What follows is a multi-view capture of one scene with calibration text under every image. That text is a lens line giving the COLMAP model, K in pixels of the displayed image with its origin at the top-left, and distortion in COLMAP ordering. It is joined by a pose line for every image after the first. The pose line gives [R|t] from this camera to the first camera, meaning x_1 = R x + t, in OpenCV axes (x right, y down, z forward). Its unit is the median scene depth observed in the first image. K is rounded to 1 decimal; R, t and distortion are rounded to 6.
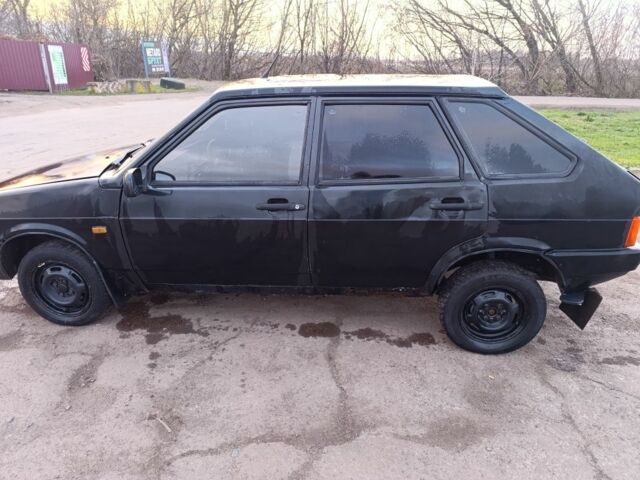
lens RADIAL K [[466.9, 0, 320.0], [0, 466.9, 240.0], [0, 0, 1]] dist [0.018081, 0.001448]
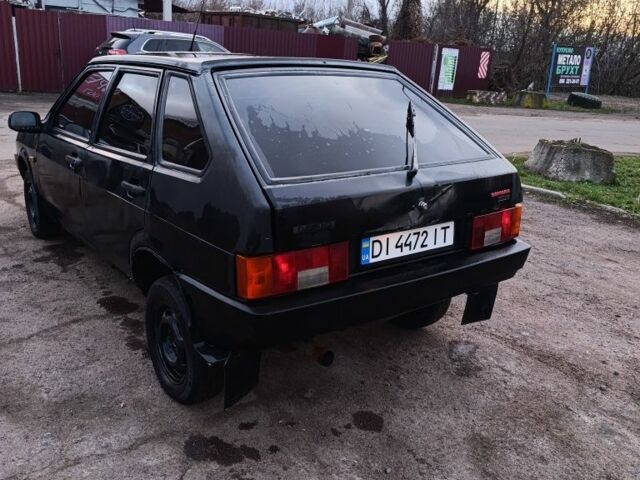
lens RADIAL K [[627.7, 0, 320.0], [0, 627.7, 240.0], [0, 0, 1]] dist [0.011629, 0.007469]
pose [[0.623661, 0.243245, -0.742886, 0.273006], [-0.325738, 0.944779, 0.035890, -0.026576], [0.710592, 0.219603, 0.668456, 0.093426]]
